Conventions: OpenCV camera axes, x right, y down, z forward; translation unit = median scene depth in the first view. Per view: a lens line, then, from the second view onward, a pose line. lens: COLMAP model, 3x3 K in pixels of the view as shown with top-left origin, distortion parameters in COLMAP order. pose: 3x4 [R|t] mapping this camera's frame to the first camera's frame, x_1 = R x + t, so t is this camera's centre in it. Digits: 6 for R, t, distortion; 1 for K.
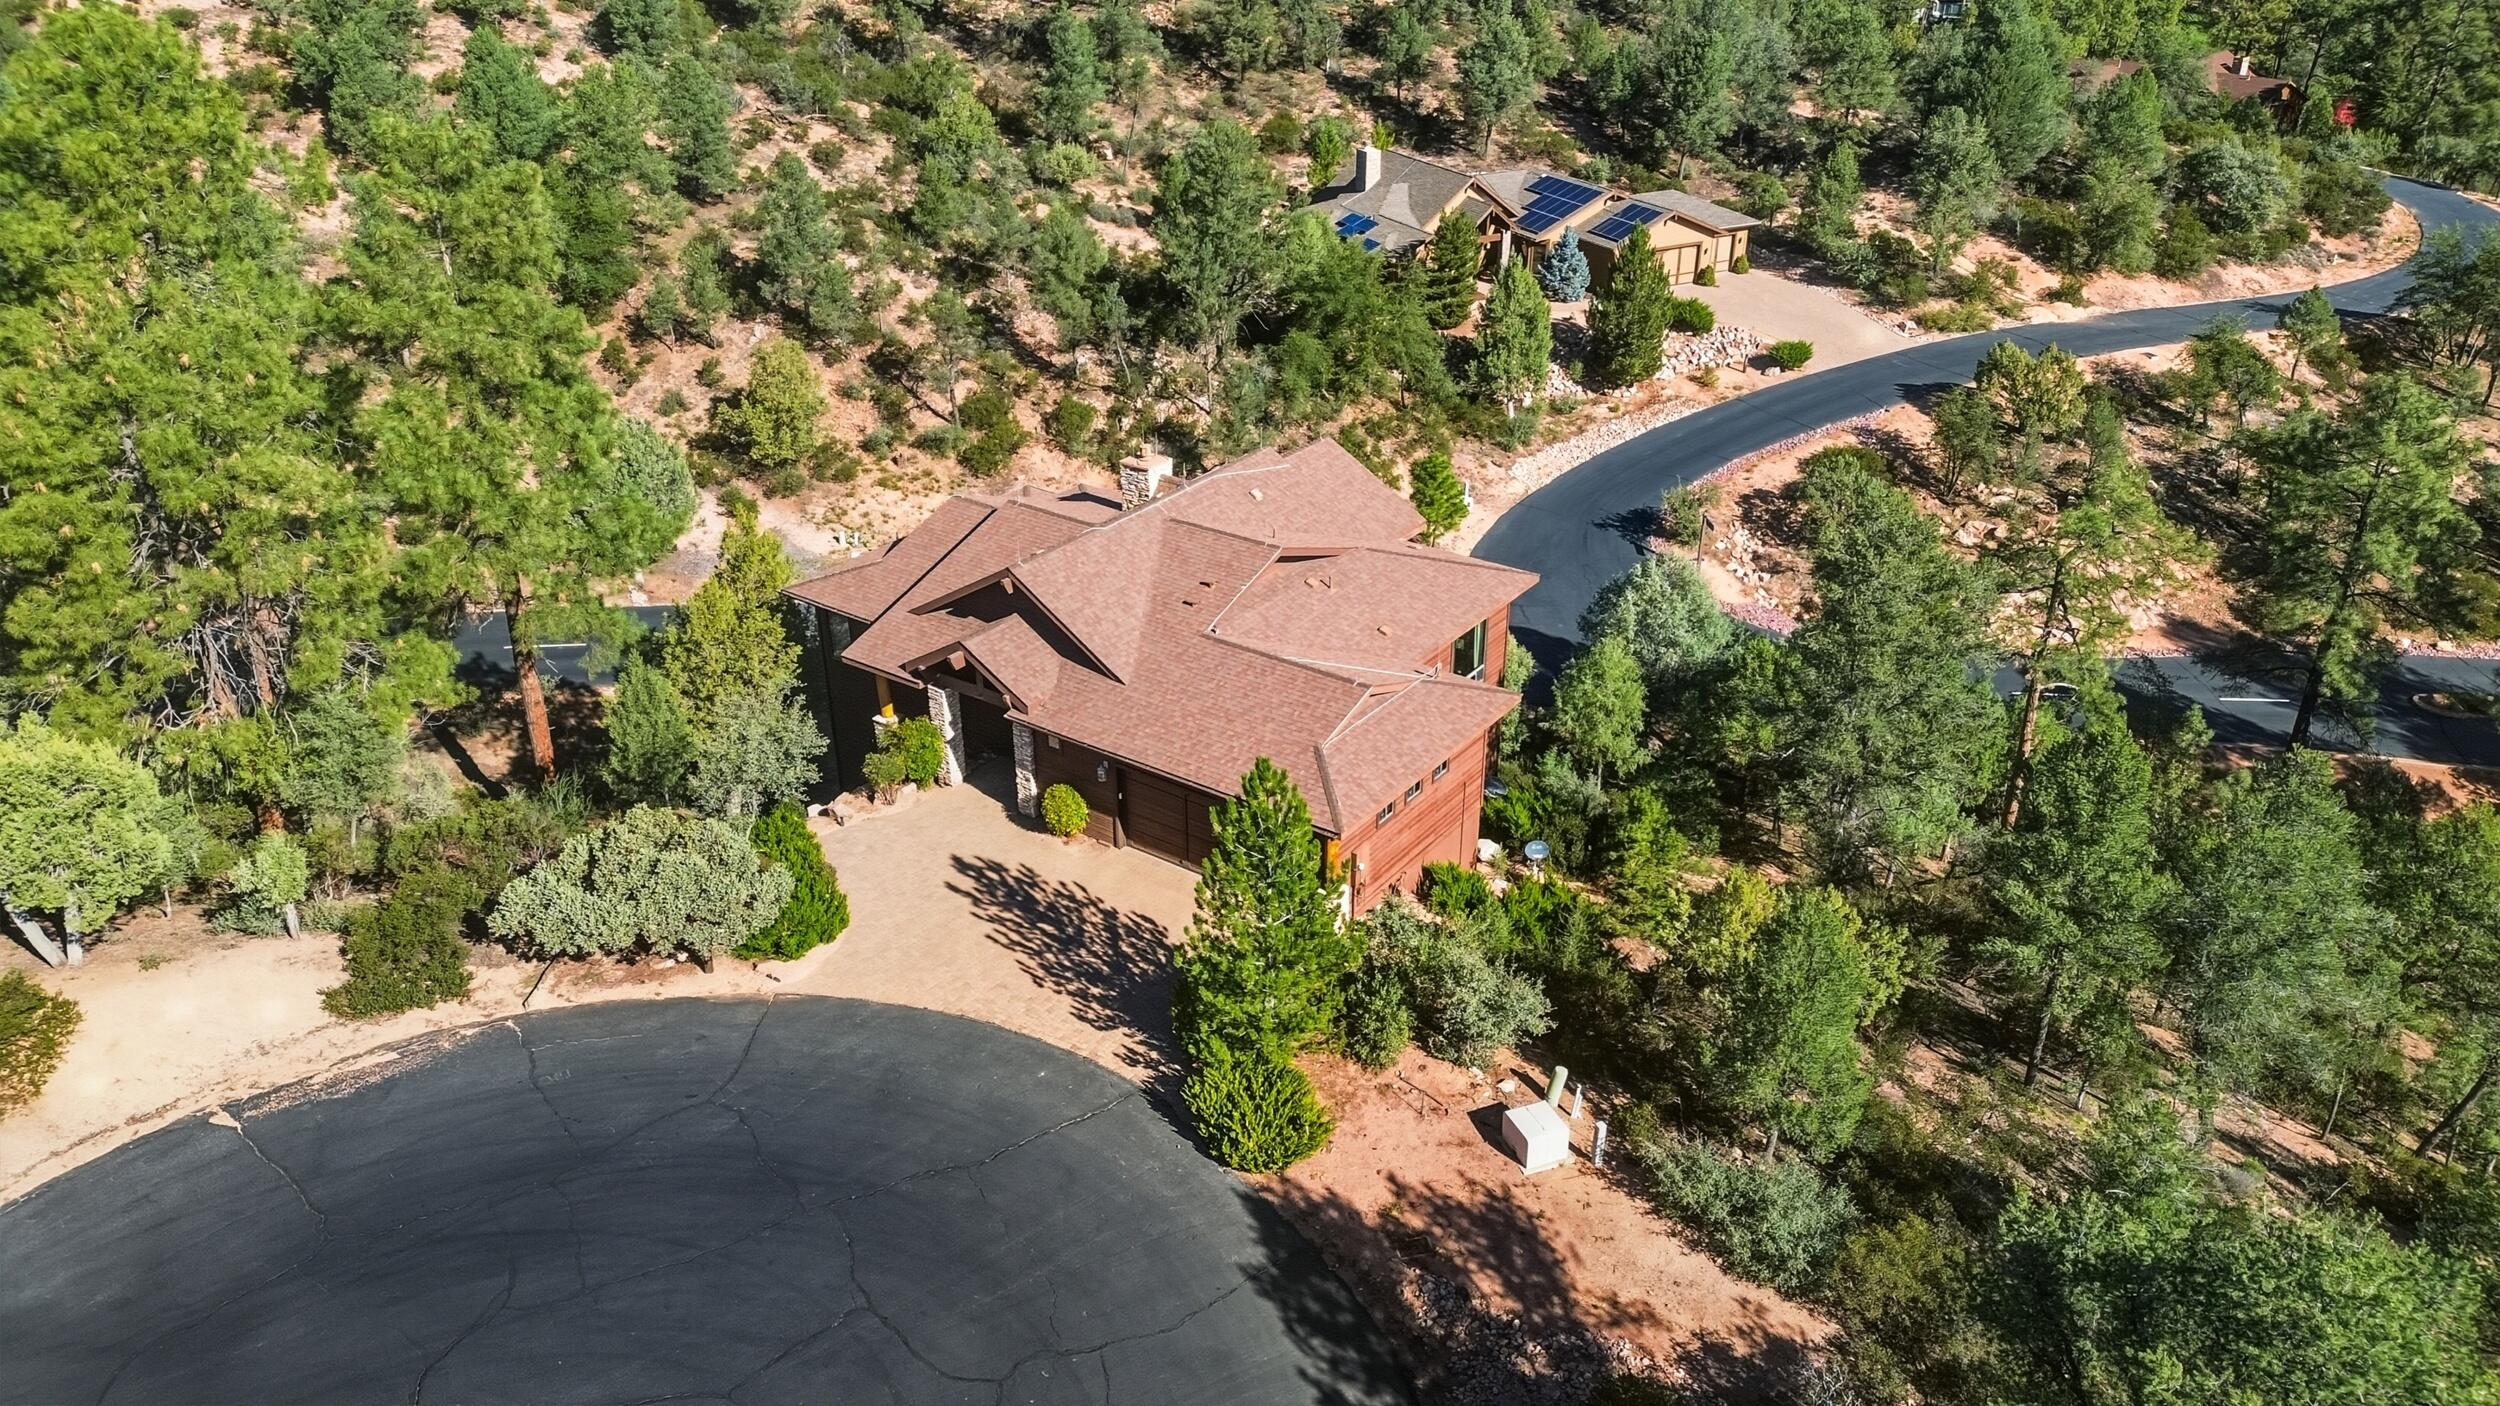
lens RADIAL K [[1712.6, 0, 1250.0], [0, 1712.6, 703.0], [0, 0, 1]] dist [0.068112, -0.086093]
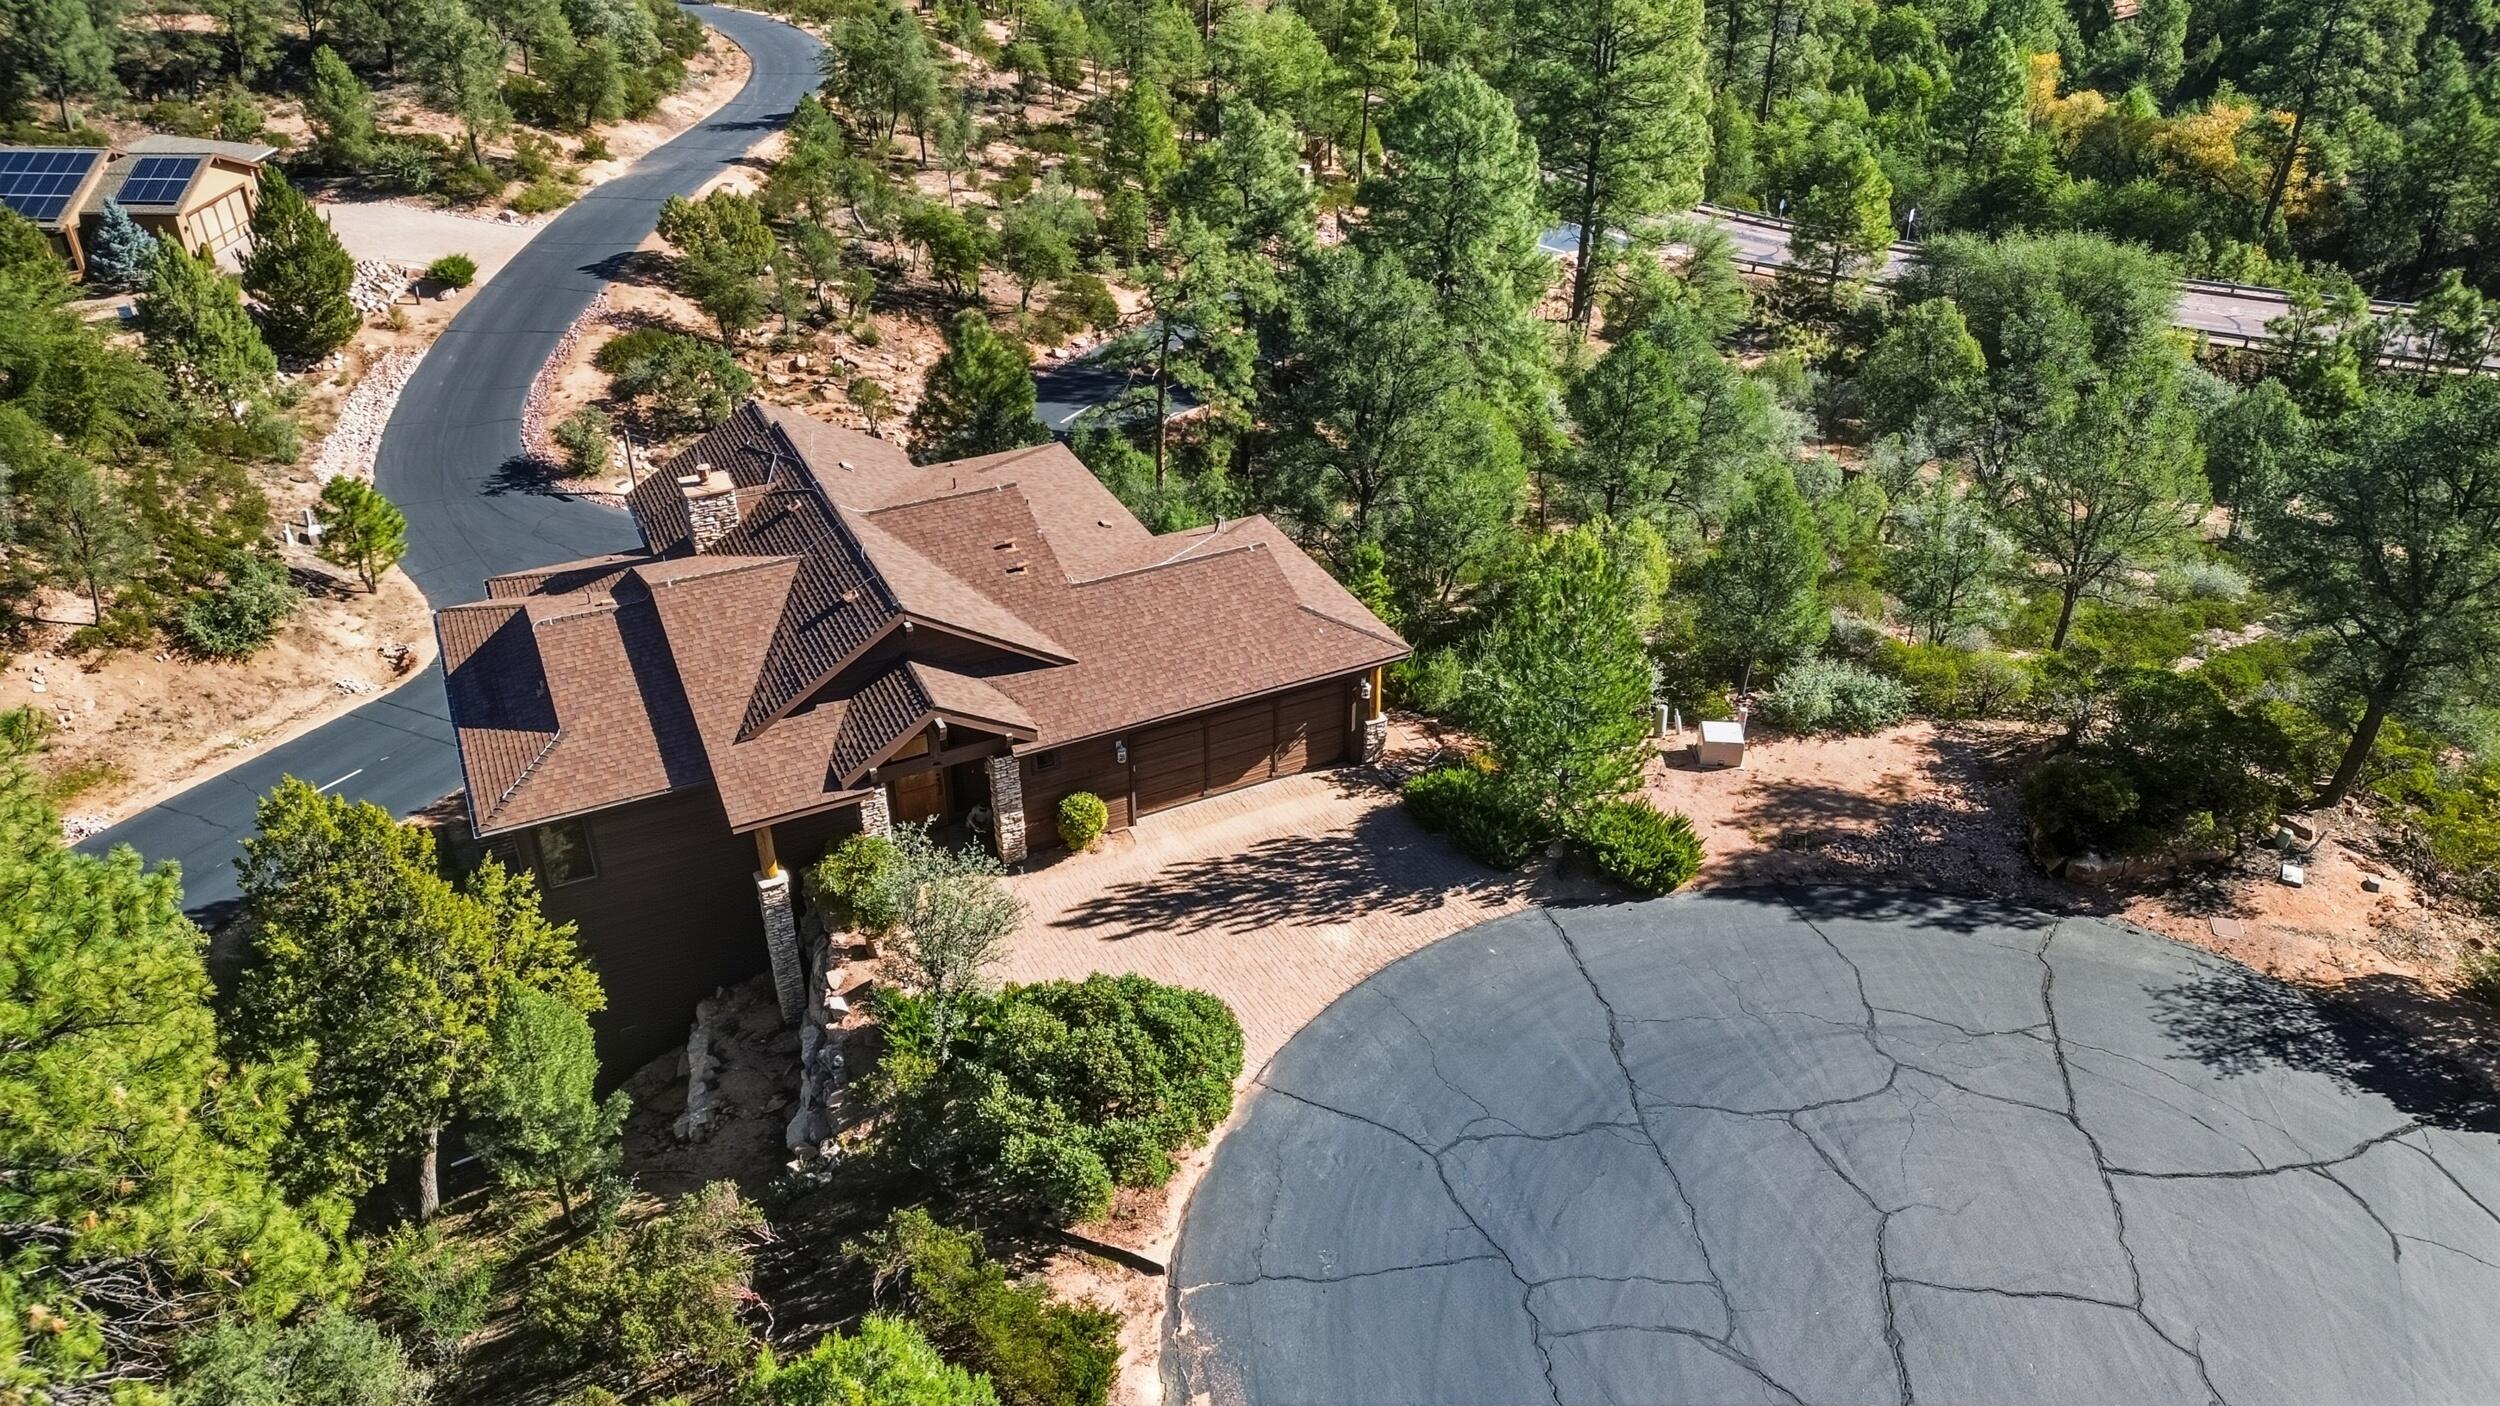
lens RADIAL K [[1730.9, 0, 1245.5], [0, 1730.9, 690.3], [0, 0, 1]] dist [0.072263, -0.085563]
pose [[0.482731, -0.452522, 0.749797, -0.316551], [0.411028, 0.873073, 0.262296, -0.087947], [-0.773322, 0.181569, 0.607458, 0.164665]]
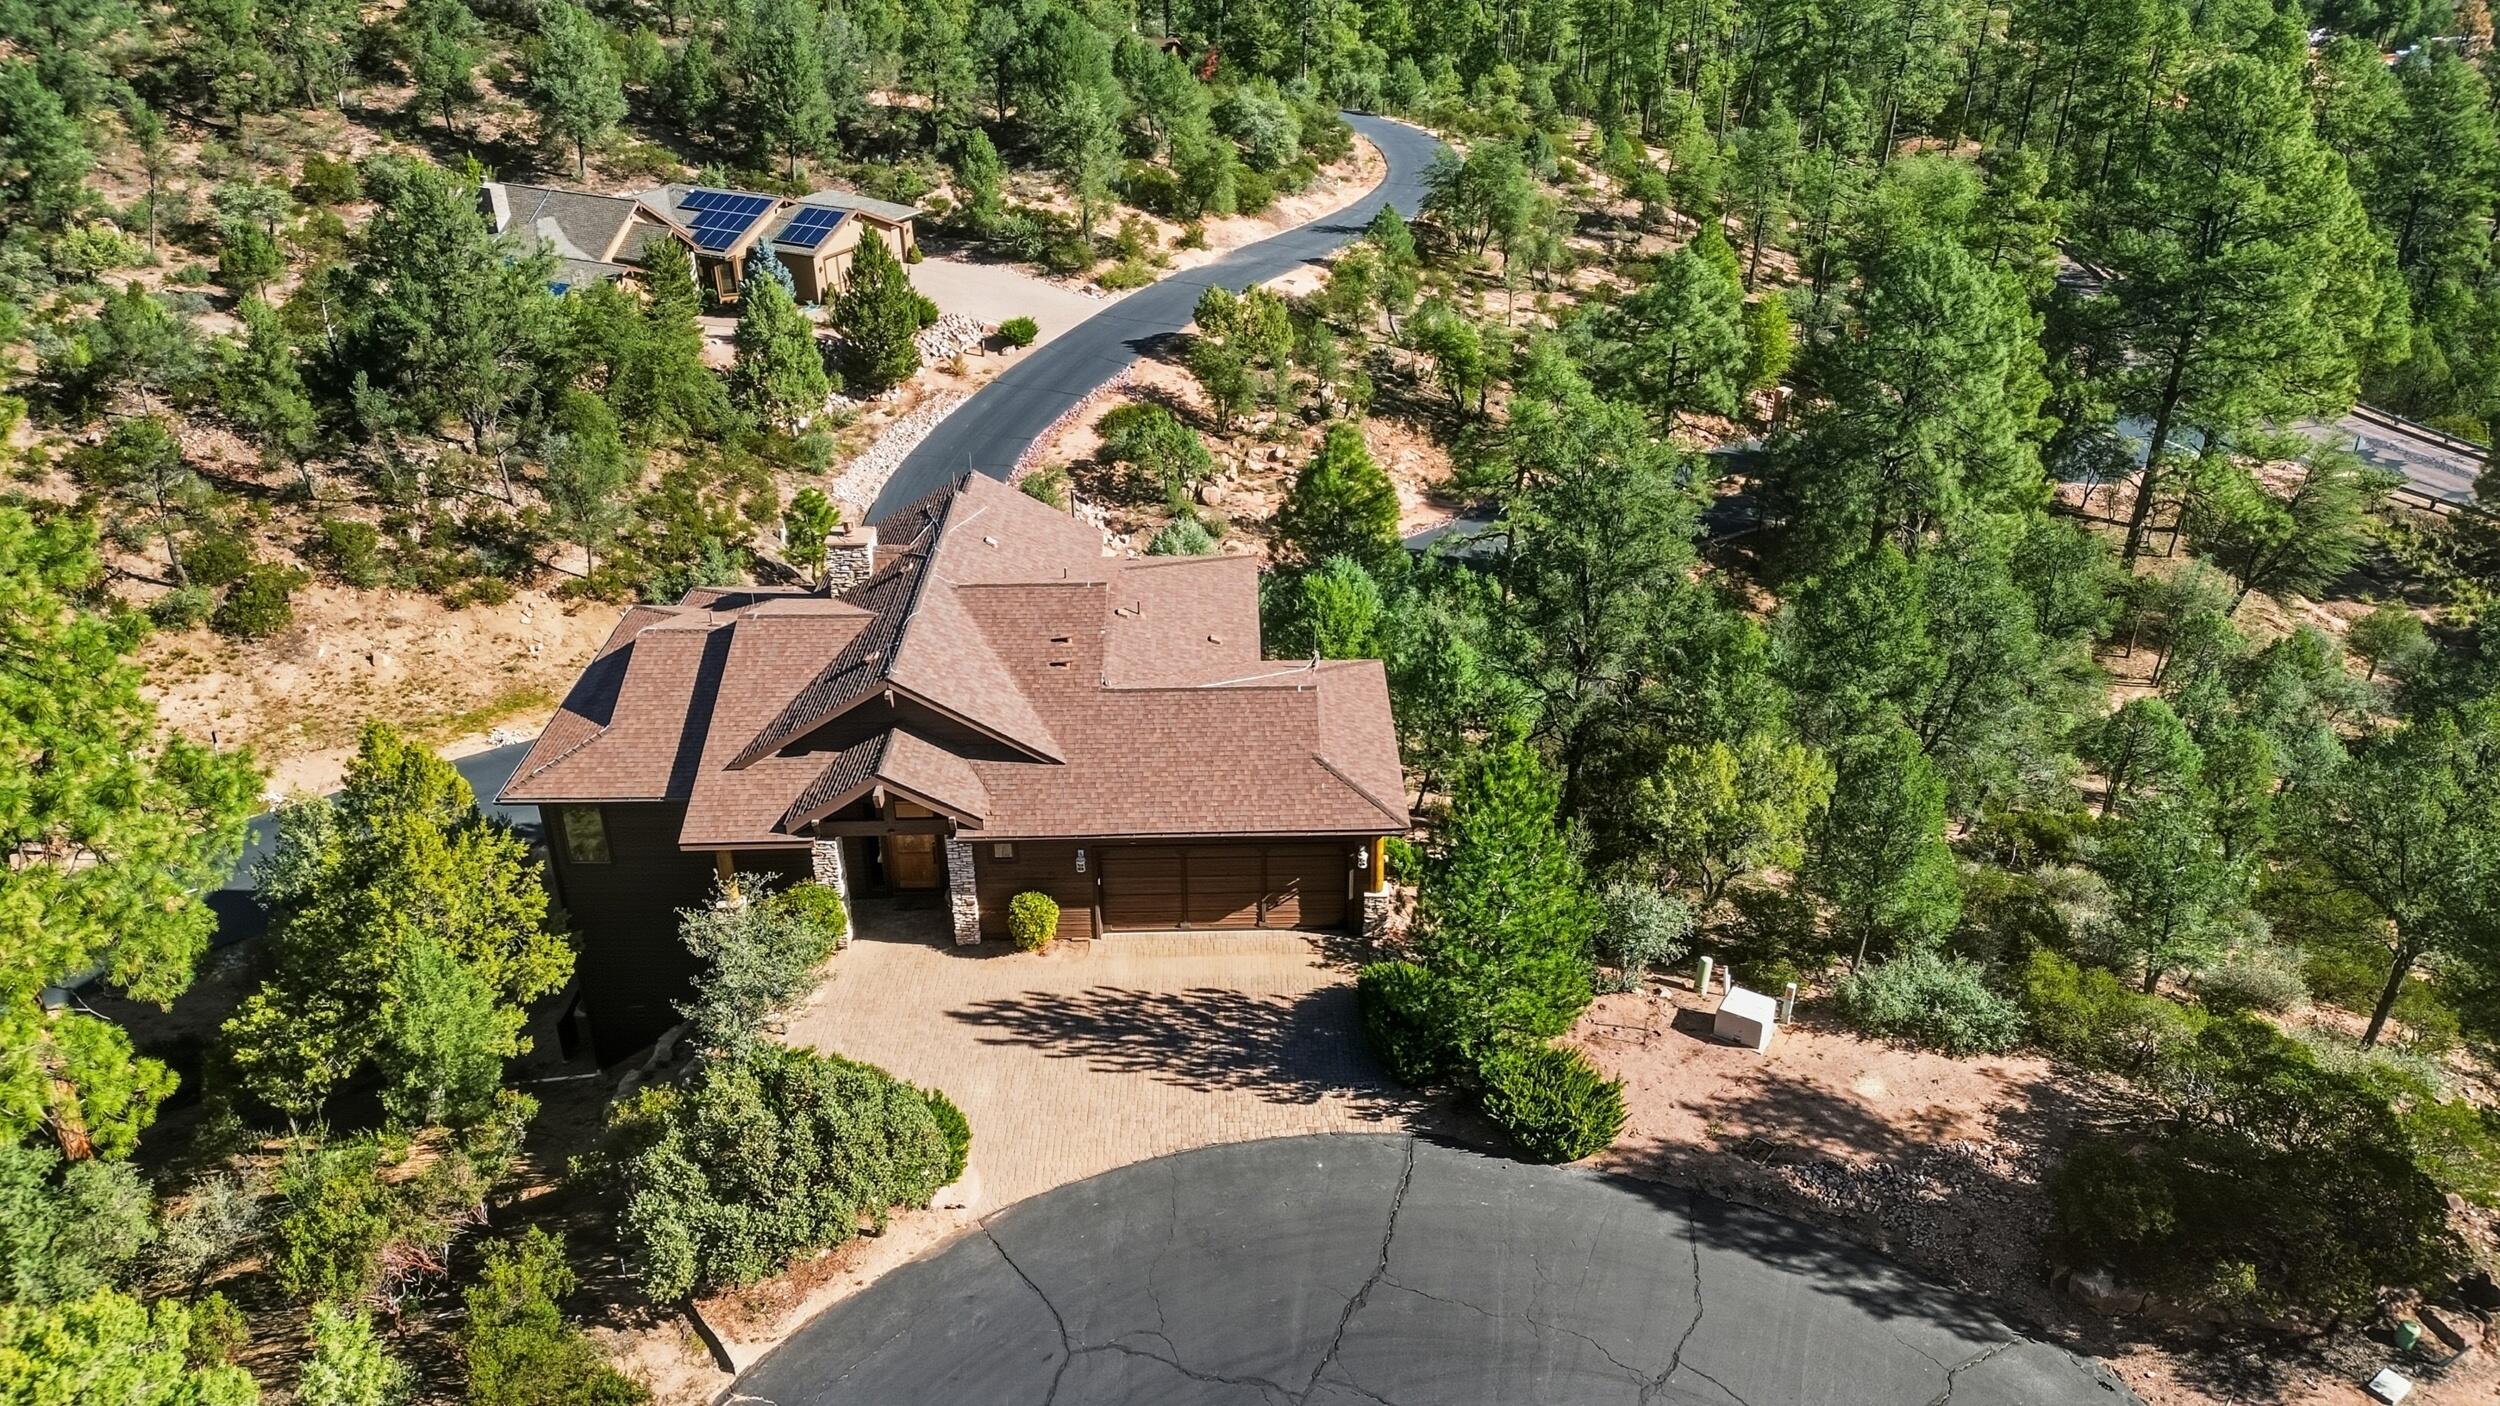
lens RADIAL K [[1730.9, 0, 1245.5], [0, 1730.9, 690.3], [0, 0, 1]] dist [0.072263, -0.085563]
pose [[0.805345, -0.275439, 0.524931, -0.204036], [0.279685, 0.957296, 0.073217, -0.038506], [-0.522681, 0.087850, 0.847990, 0.073200]]
